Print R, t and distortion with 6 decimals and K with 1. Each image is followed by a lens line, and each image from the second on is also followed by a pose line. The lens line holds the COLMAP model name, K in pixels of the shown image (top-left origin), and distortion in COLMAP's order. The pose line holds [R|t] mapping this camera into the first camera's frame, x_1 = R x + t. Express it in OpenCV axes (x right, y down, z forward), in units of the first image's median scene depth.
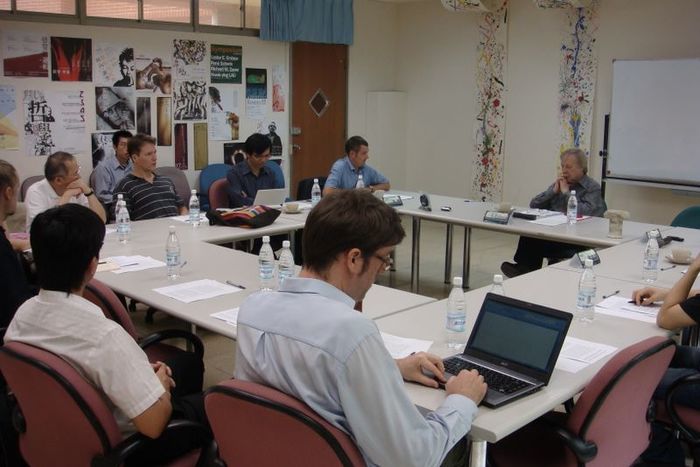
lens RADIAL K [[730.1, 0, 350.0], [0, 730.1, 233.5], [0, 0, 1]] dist [-0.163300, 0.122226]
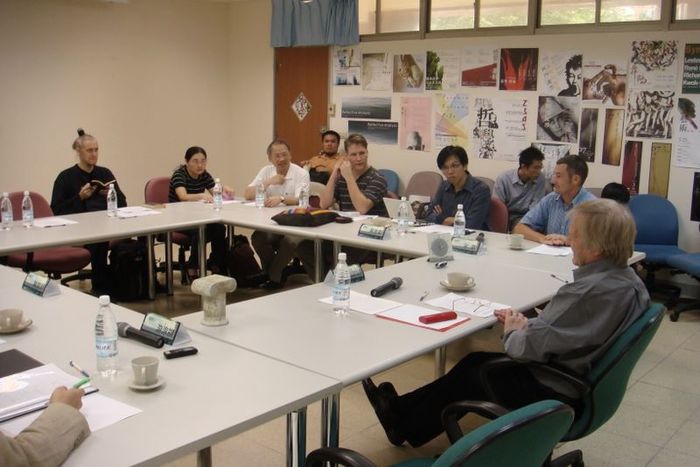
lens RADIAL K [[730.1, 0, 350.0], [0, 730.1, 233.5], [0, 0, 1]] dist [-0.163300, 0.122226]
pose [[0.094093, 0.167038, -0.981450, 0.597215], [-0.194903, 0.969839, 0.146376, -0.110294], [0.976299, 0.177515, 0.123811, 0.623086]]
